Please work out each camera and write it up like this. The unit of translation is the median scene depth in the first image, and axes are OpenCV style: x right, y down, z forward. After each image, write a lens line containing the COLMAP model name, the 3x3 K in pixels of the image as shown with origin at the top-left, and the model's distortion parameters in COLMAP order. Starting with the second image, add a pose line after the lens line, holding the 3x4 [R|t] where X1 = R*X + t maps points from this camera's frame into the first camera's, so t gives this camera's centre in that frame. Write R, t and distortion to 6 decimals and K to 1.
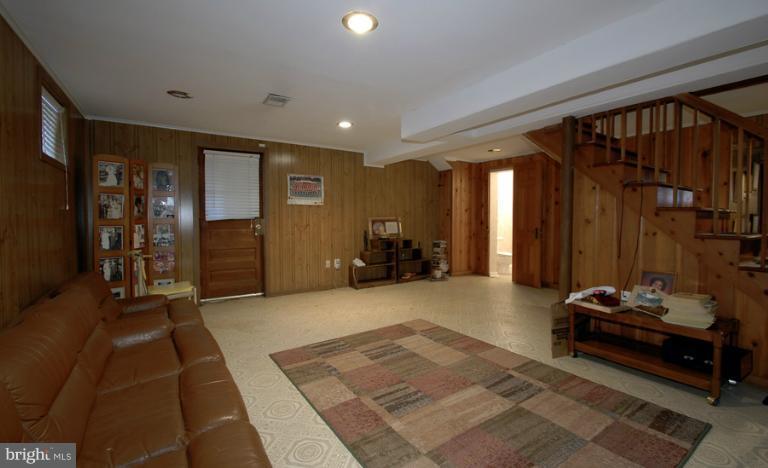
lens RADIAL K [[338.0, 0, 384.8], [0, 338.0, 229.5], [0, 0, 1]] dist [0.000478, -0.001055]
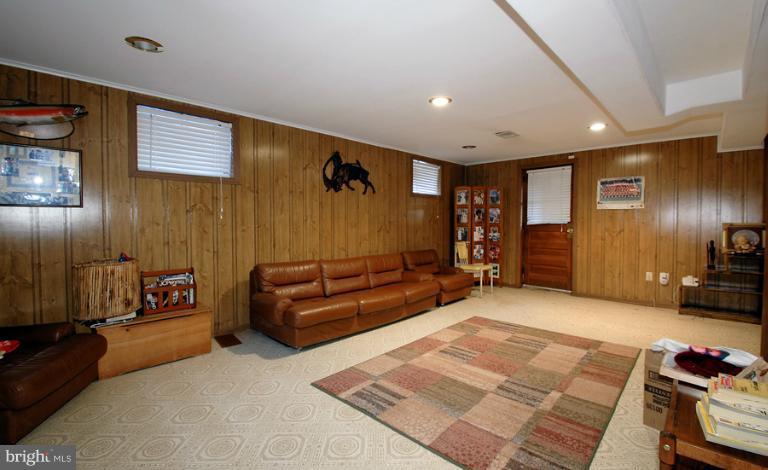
lens RADIAL K [[338.0, 0, 384.2], [0, 338.0, 231.2], [0, 0, 1]] dist [0.000478, -0.001055]
pose [[0.216287, 0.030467, -0.975854, 0.799358], [-0.035319, 0.999103, 0.023365, -0.014996], [0.975691, 0.029412, 0.217169, 0.230884]]
